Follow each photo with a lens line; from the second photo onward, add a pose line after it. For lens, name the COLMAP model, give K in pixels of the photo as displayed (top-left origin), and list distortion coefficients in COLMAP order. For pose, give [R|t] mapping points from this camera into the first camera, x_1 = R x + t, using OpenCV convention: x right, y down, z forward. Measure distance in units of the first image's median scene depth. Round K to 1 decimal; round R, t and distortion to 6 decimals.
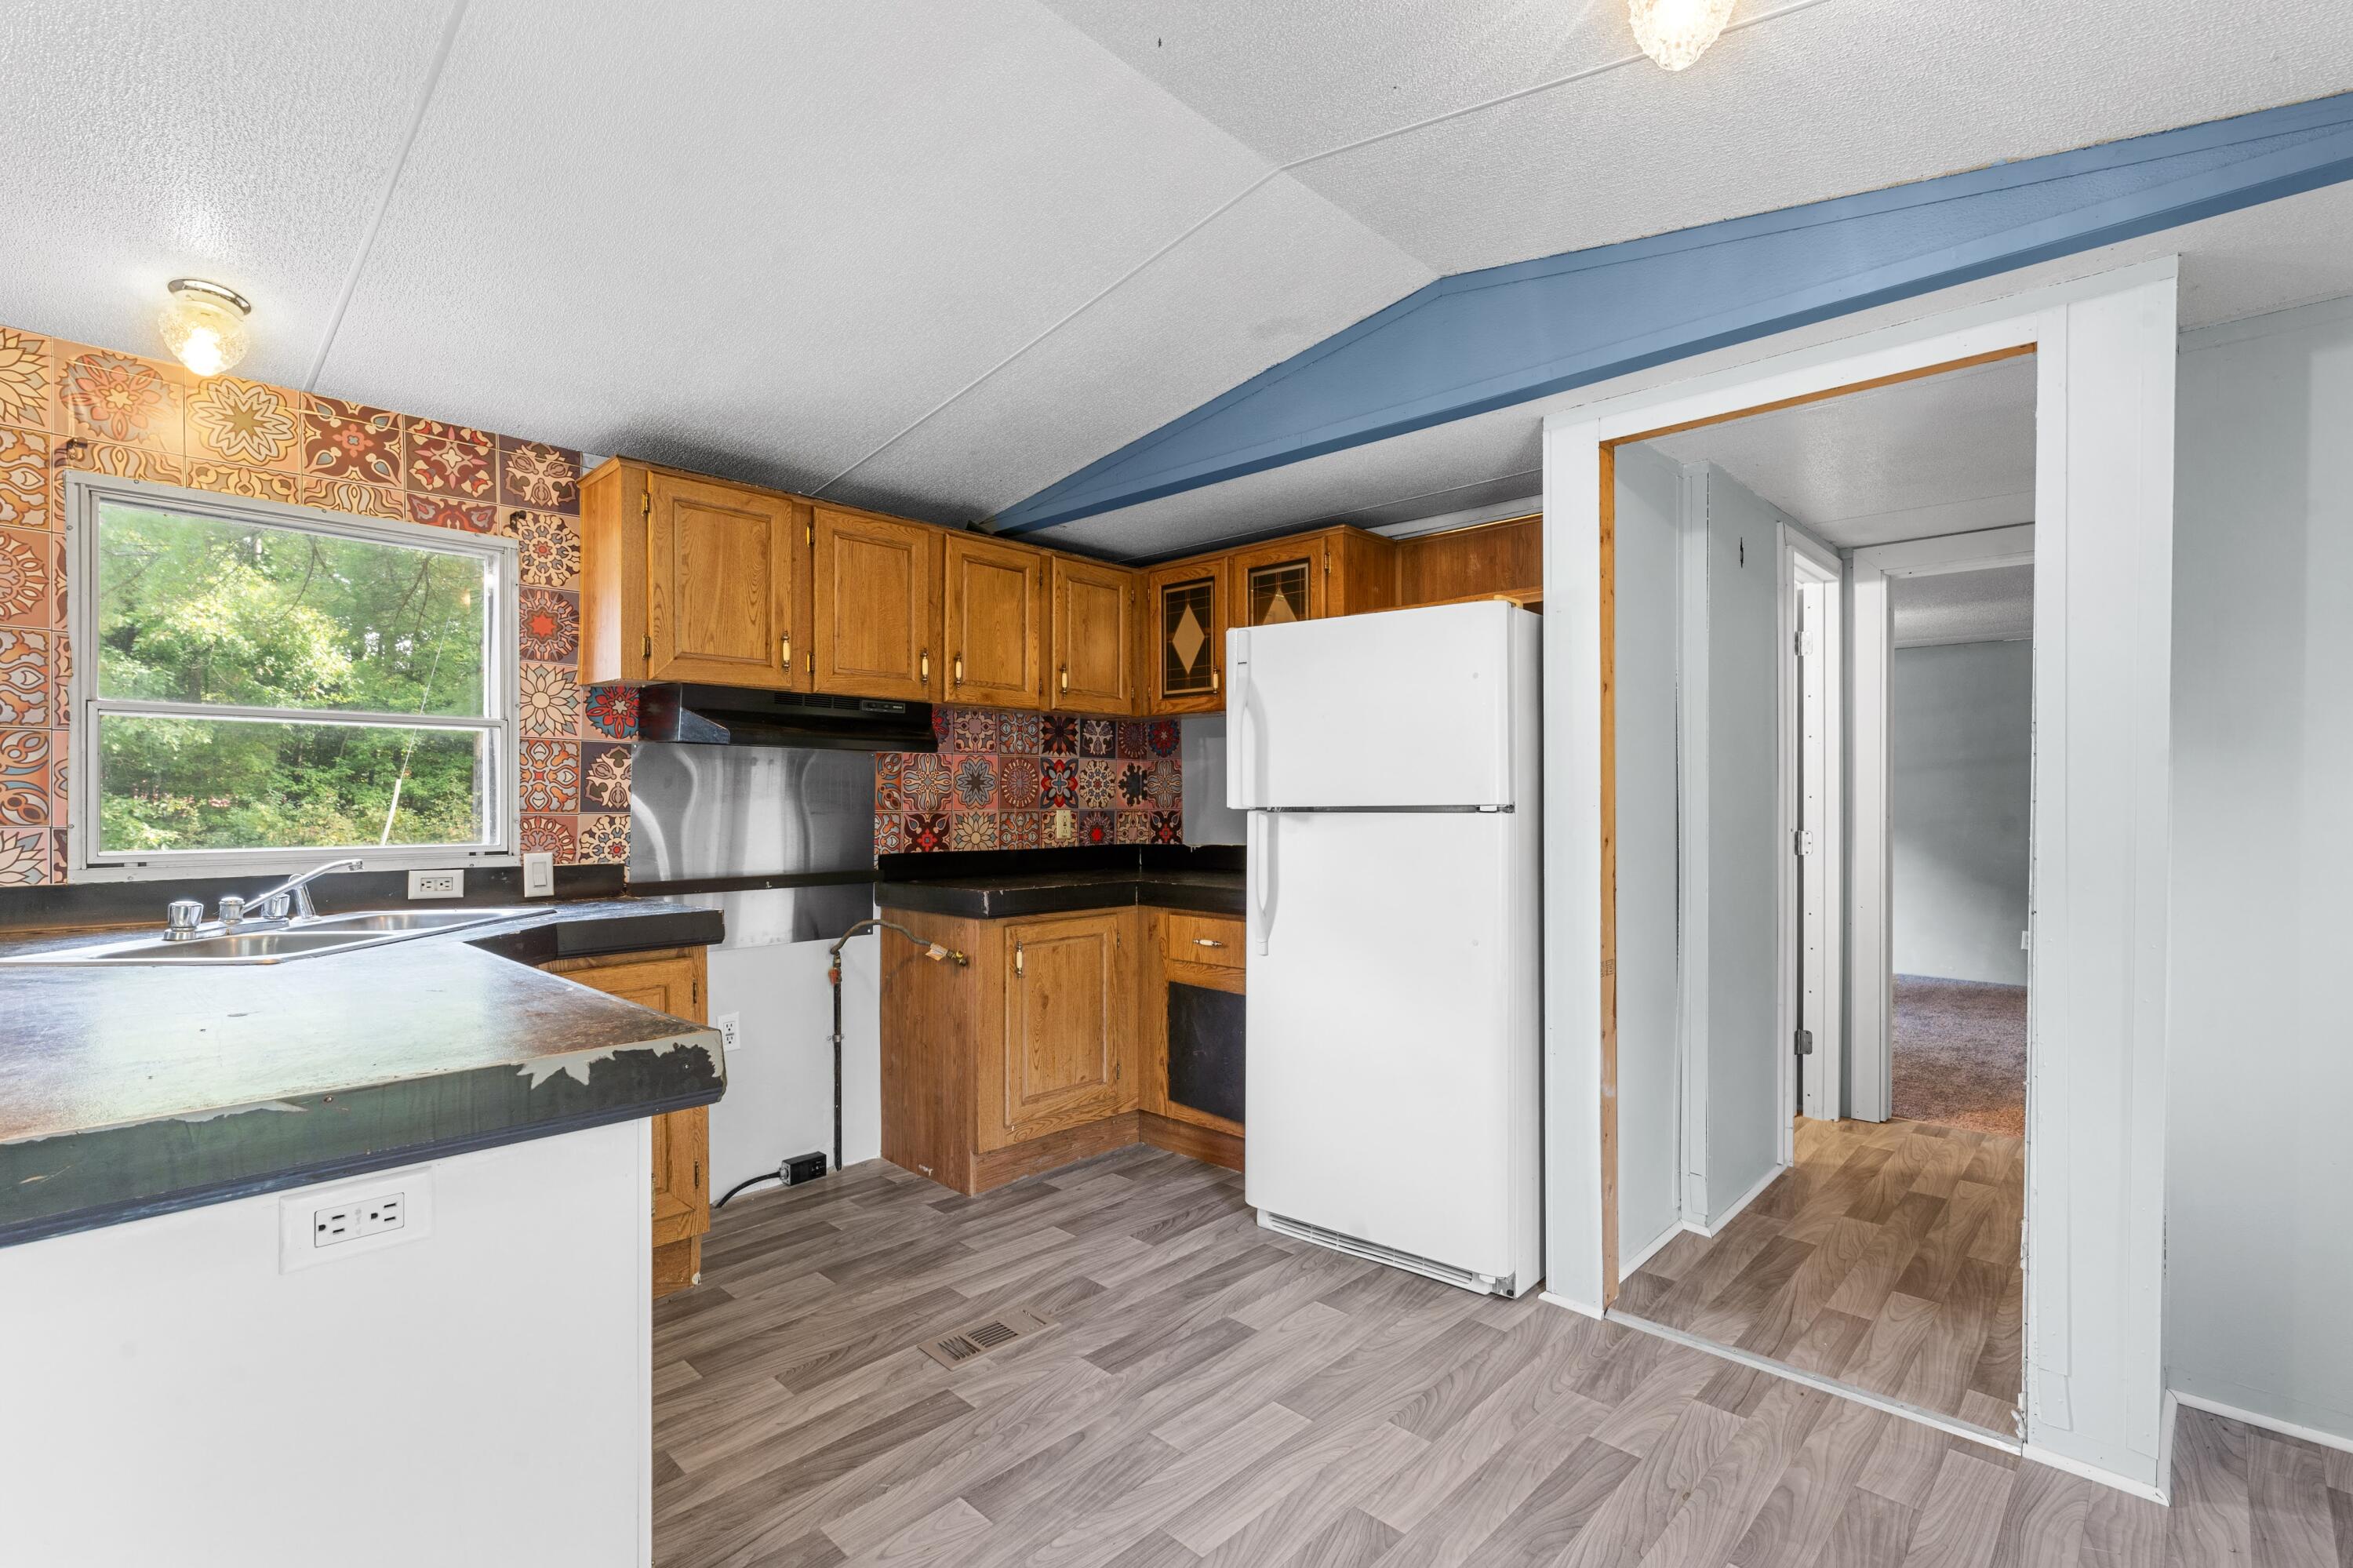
lens RADIAL K [[1065.0, 0, 1196.9], [0, 1065.0, 794.0], [0, 0, 1]] dist [-0.001653, 0.000136]
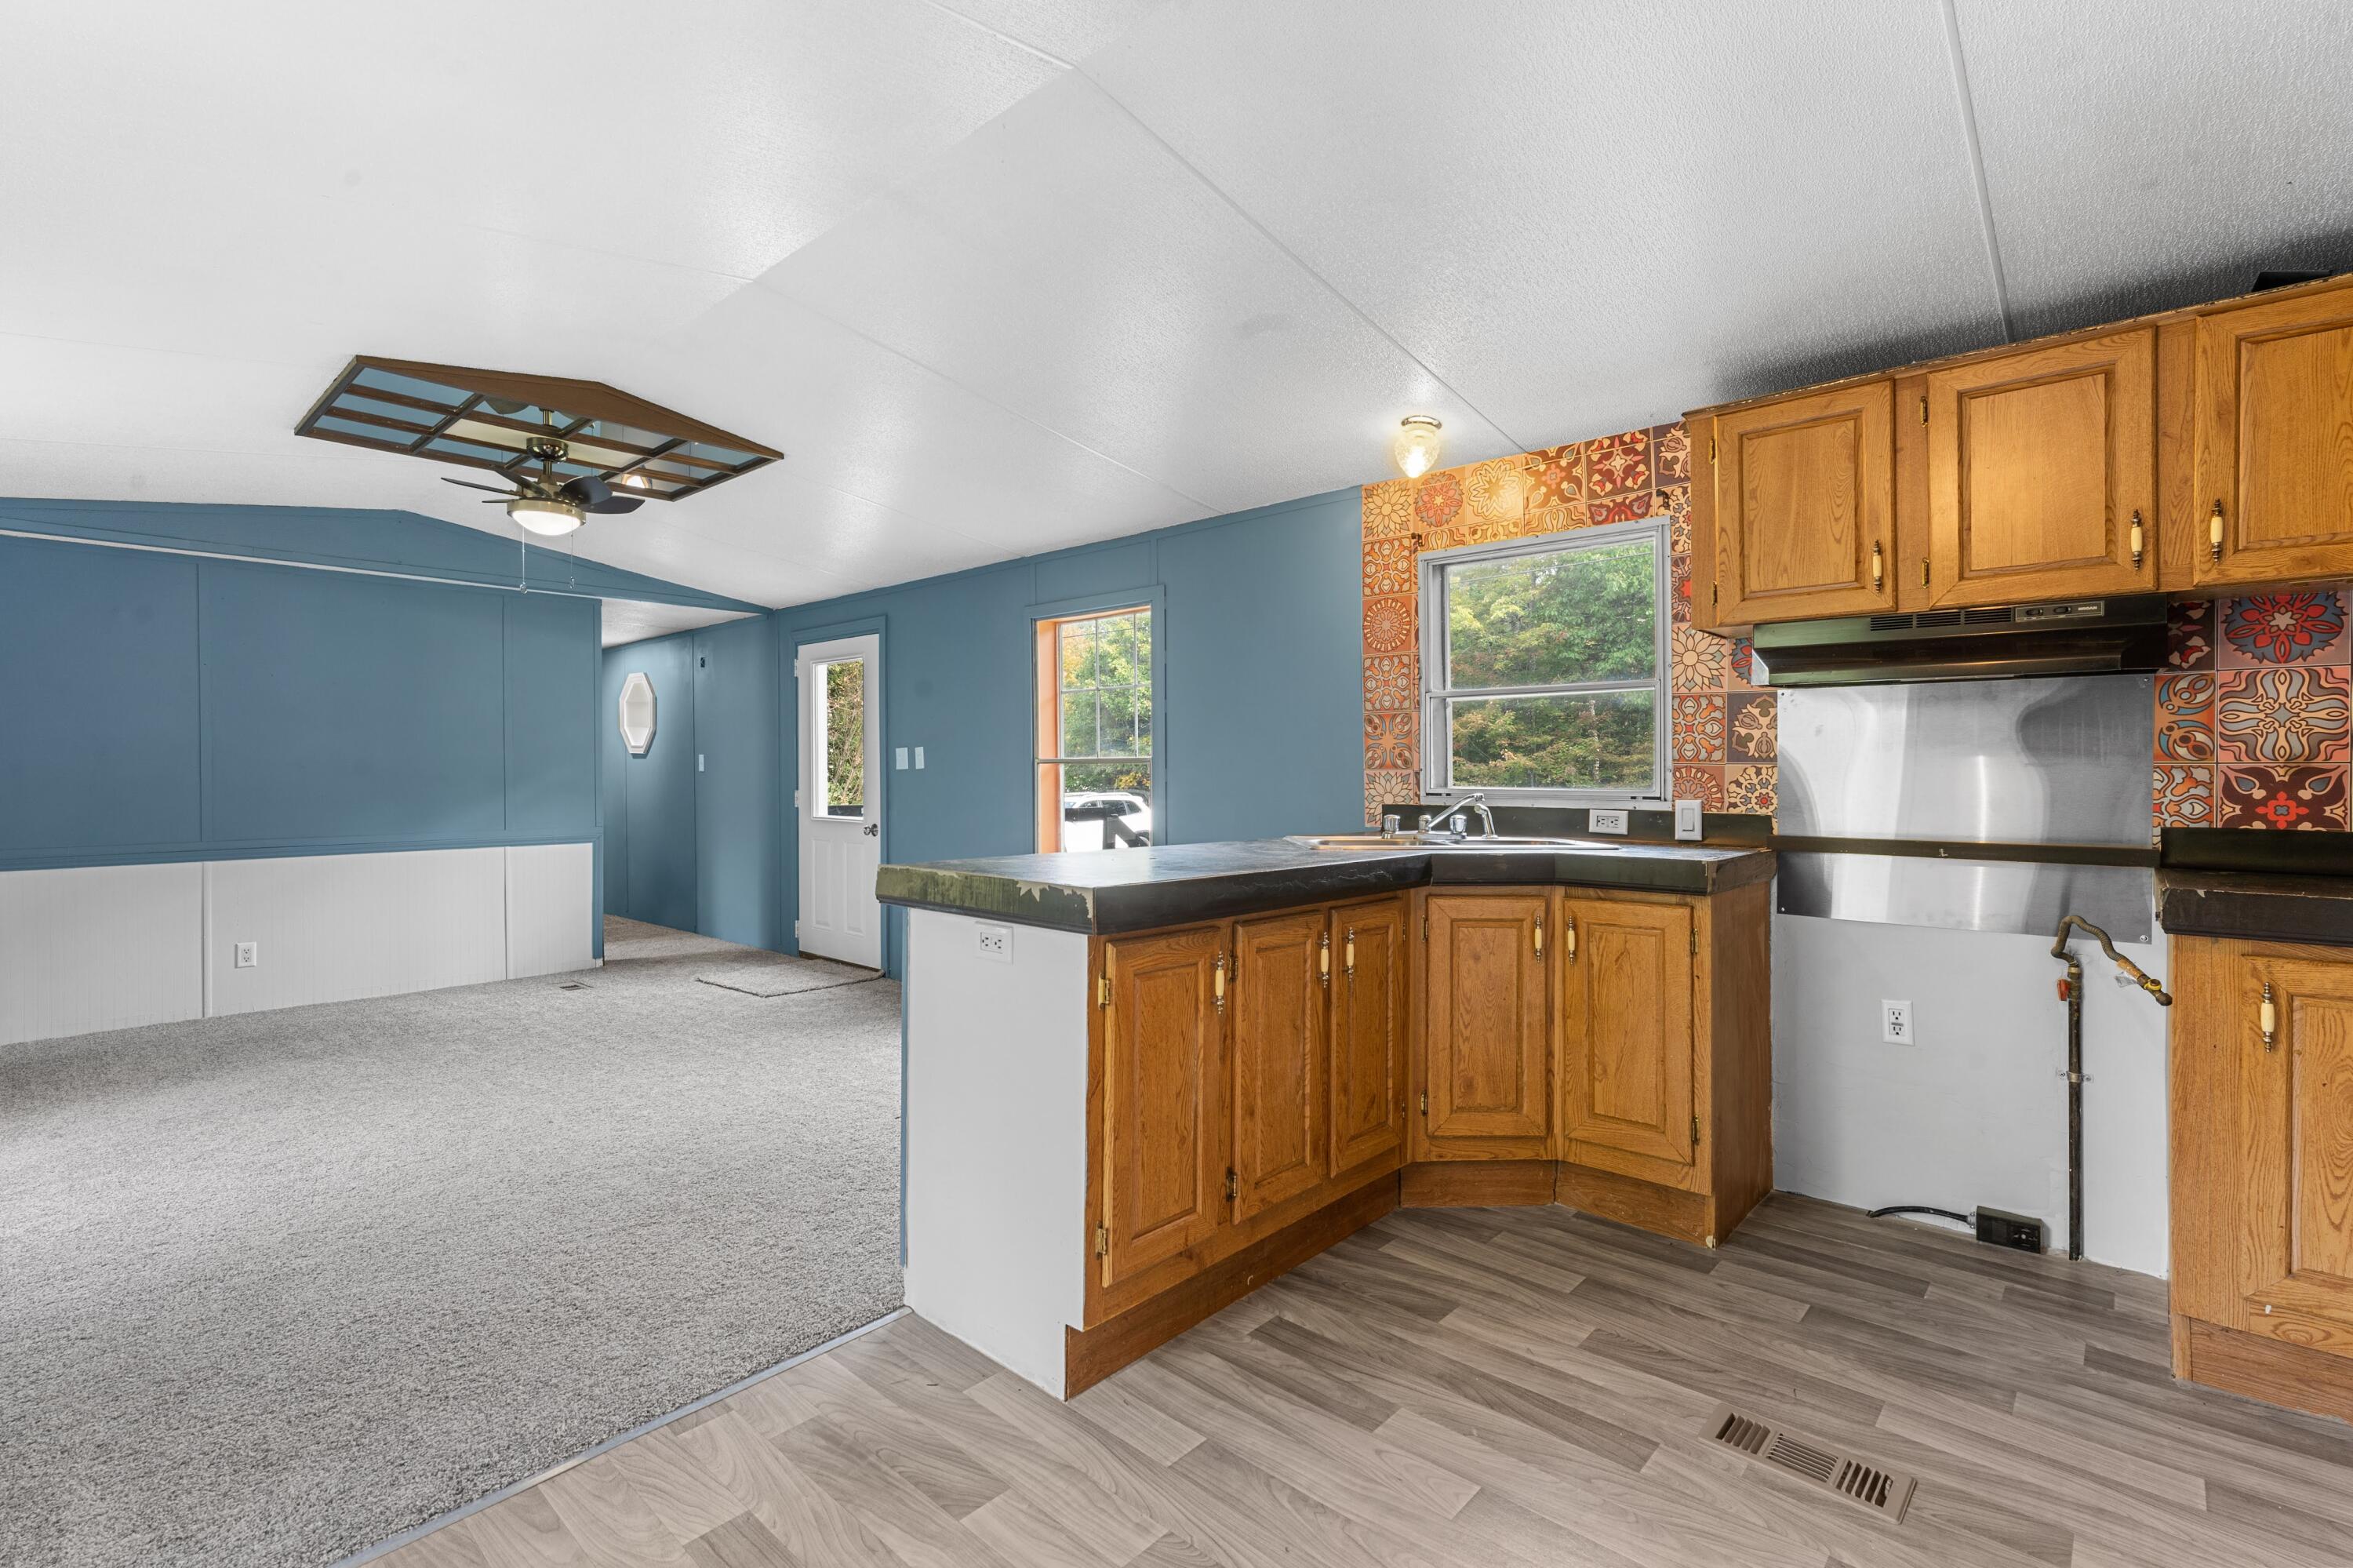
lens RADIAL K [[1065.0, 0, 1196.0], [0, 1065.0, 774.0], [0, 0, 1]] dist [-0.001653, 0.000136]
pose [[0.027284, 0.001330, -0.999627, 0.443633], [0.002727, 0.999995, 0.001405, 0.025995], [0.999624, -0.002764, 0.027280, 0.467627]]
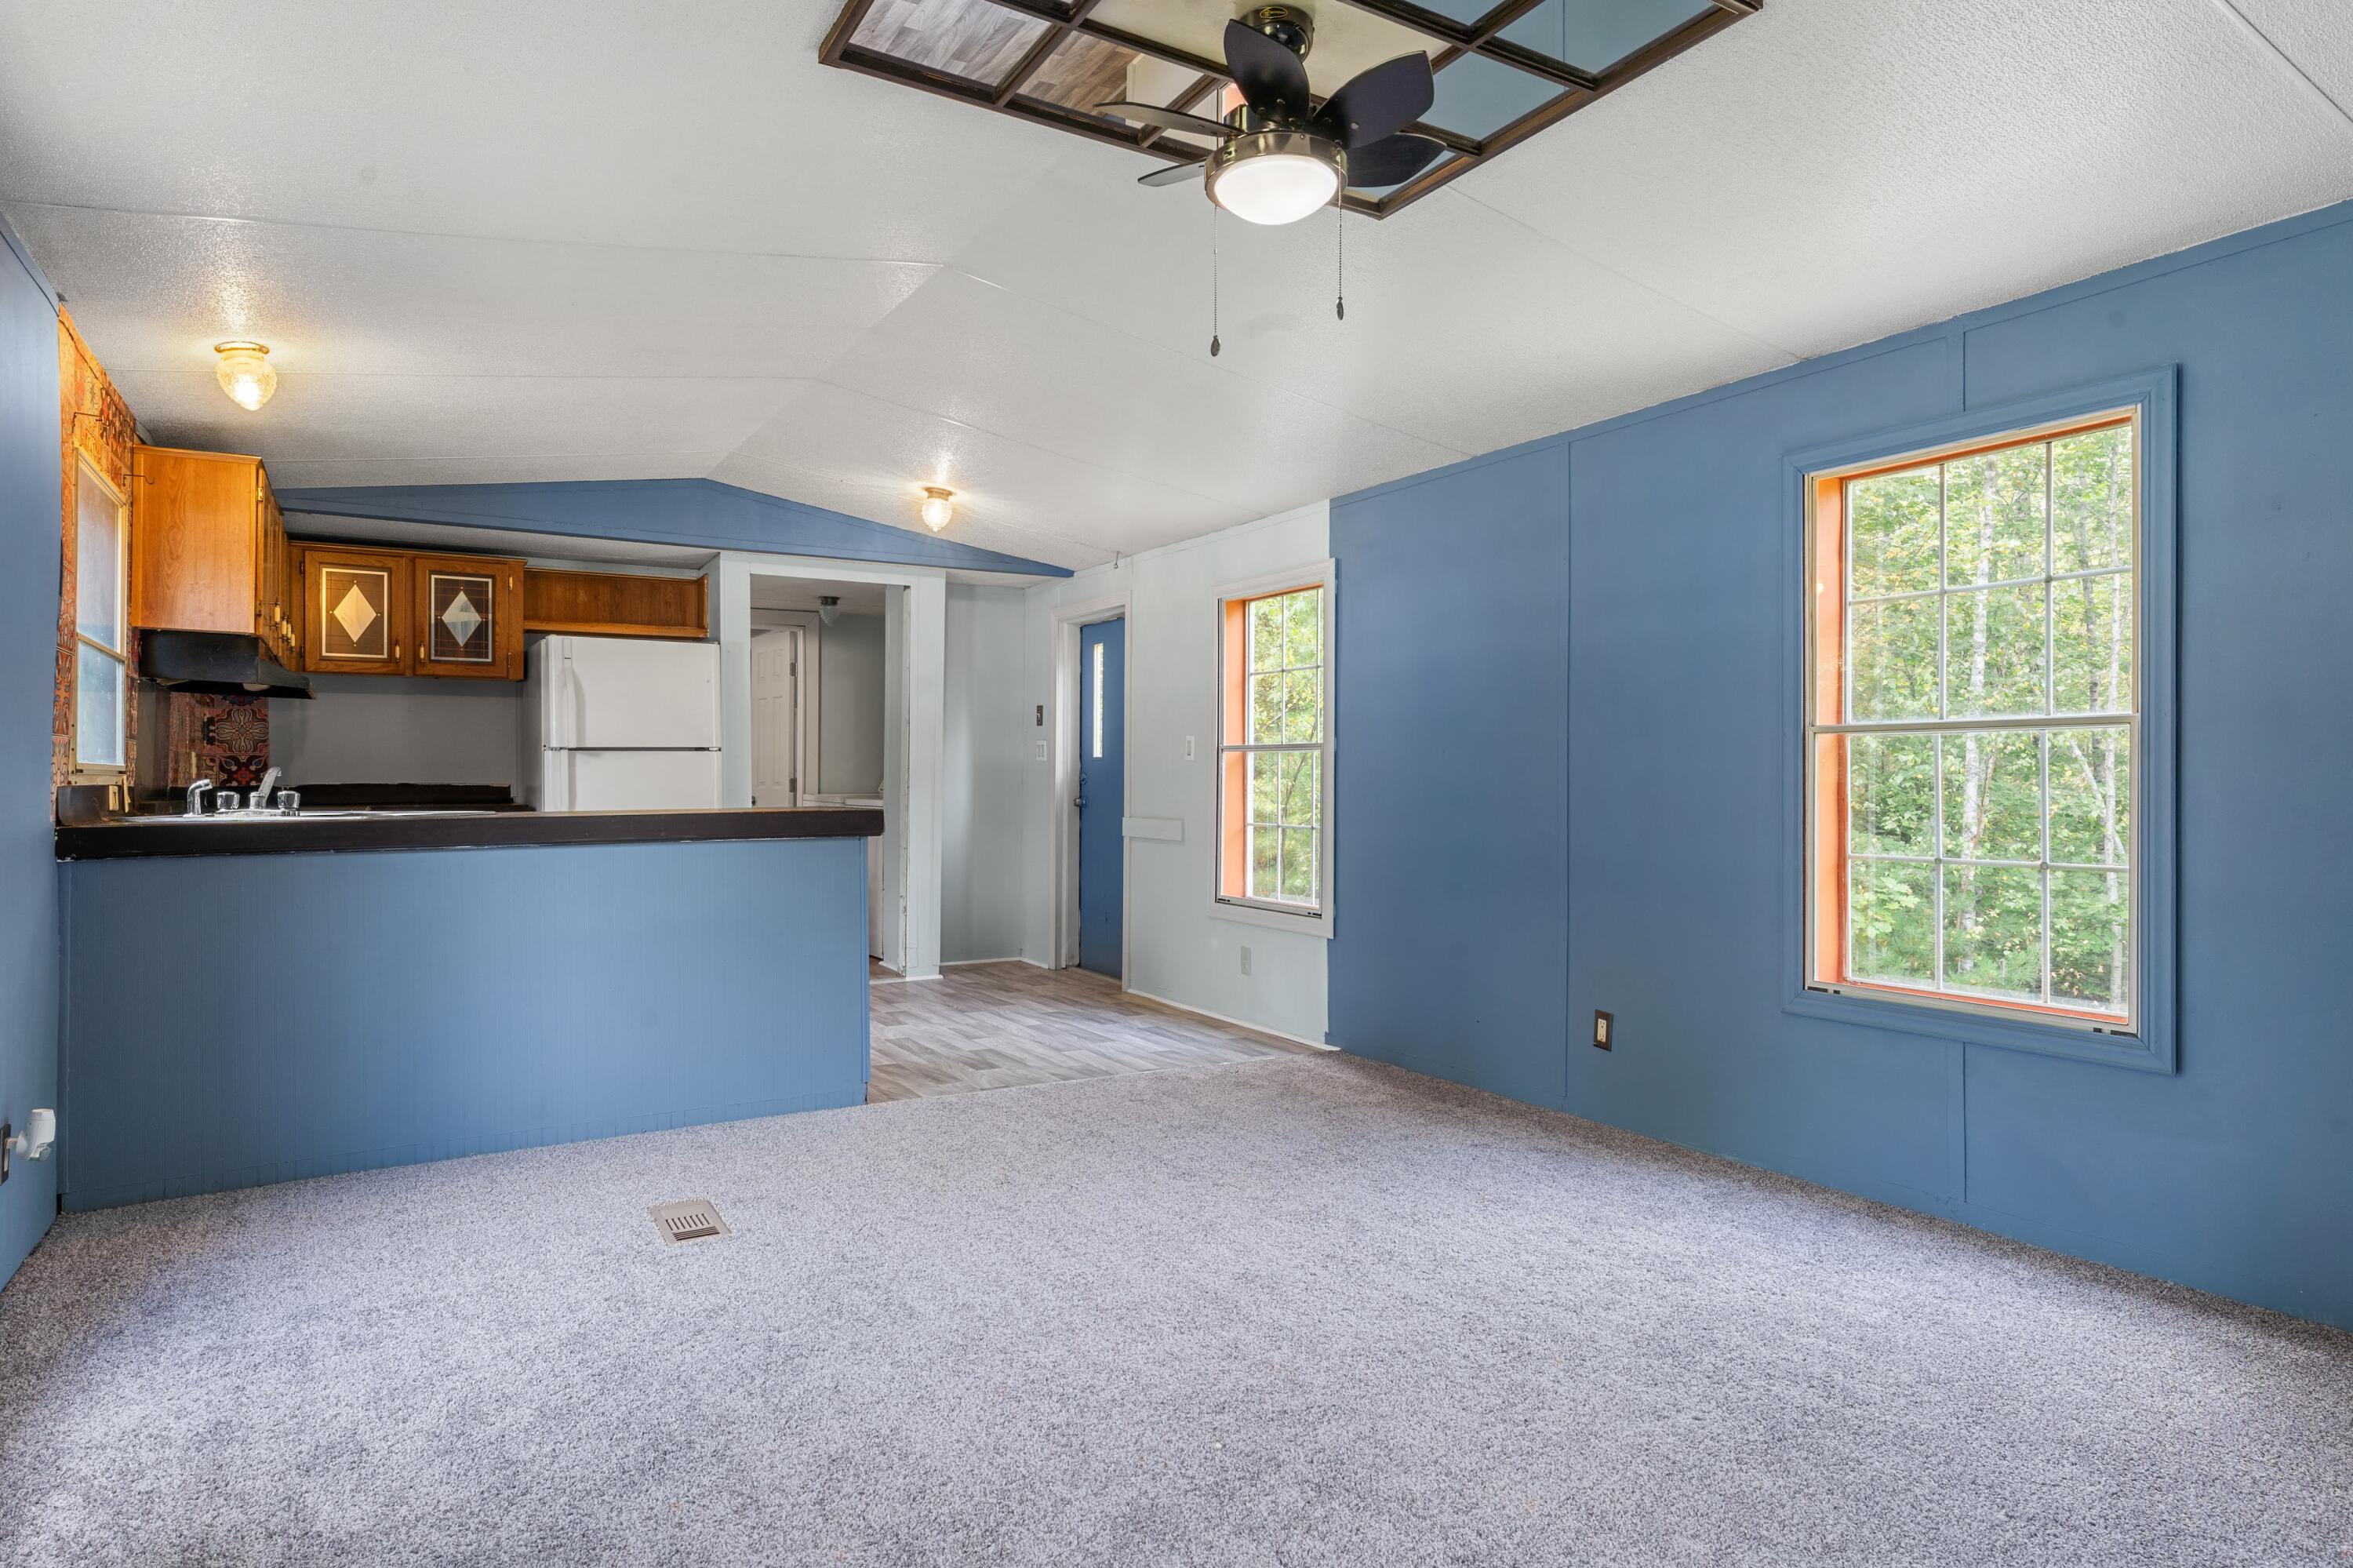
lens RADIAL K [[1327.8, 0, 1176.2], [0, 1327.8, 769.7], [0, 0, 1]] dist [-0.000378, -0.000050]
pose [[0.270979, -0.008654, 0.962546, -1.804026], [-0.002354, 0.999951, 0.009653, 0.025695], [-0.962582, -0.004882, 0.270945, -0.491146]]
